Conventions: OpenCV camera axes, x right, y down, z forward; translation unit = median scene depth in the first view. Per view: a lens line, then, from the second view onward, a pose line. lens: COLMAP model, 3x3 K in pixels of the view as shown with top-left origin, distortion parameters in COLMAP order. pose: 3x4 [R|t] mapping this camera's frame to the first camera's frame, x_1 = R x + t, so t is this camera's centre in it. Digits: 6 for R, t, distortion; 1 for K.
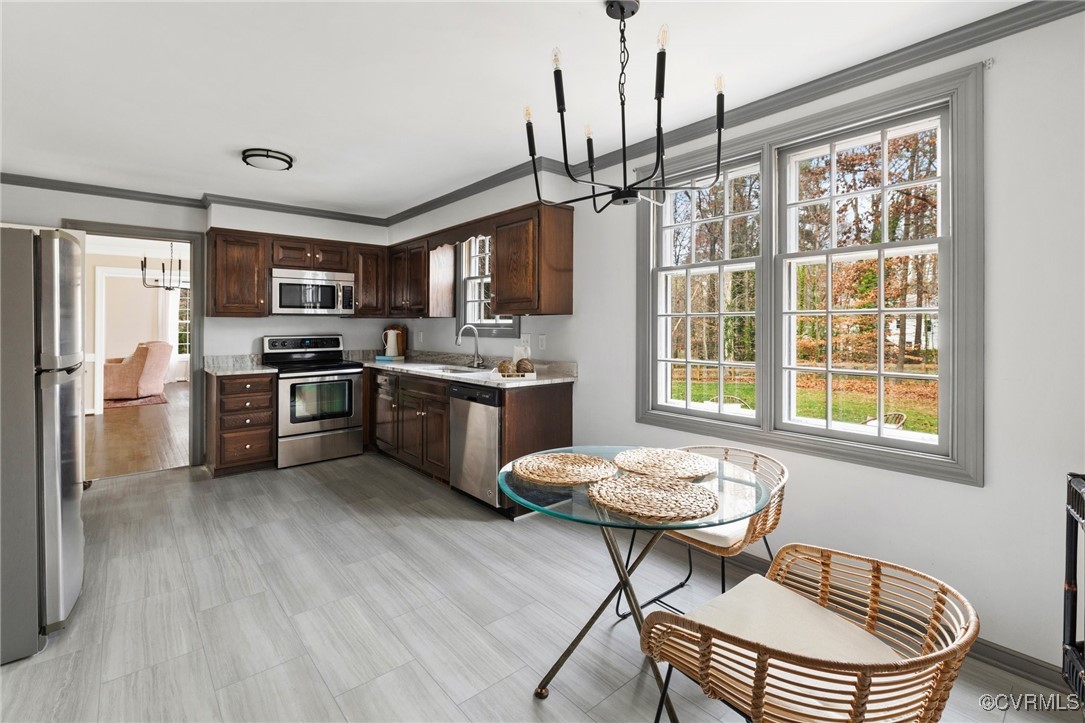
lens RADIAL K [[474.6, 0, 514.2], [0, 474.6, 327.7], [0, 0, 1]] dist [0.002127, -0.000862]
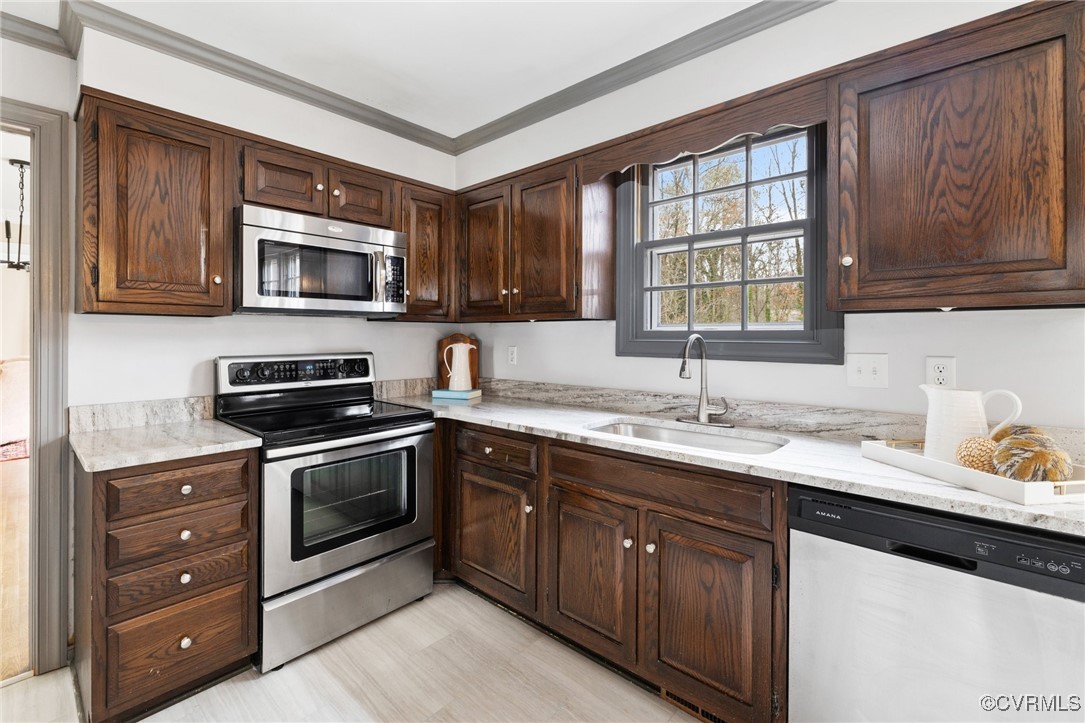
lens RADIAL K [[474.6, 0, 531.3], [0, 474.6, 341.9], [0, 0, 1]] dist [0.002127, -0.000862]
pose [[0.990249, 0.000156, 0.139305, -0.291836], [-0.000911, 0.999985, 0.005356, -0.000325], [-0.139302, -0.005430, 0.990235, 0.502269]]
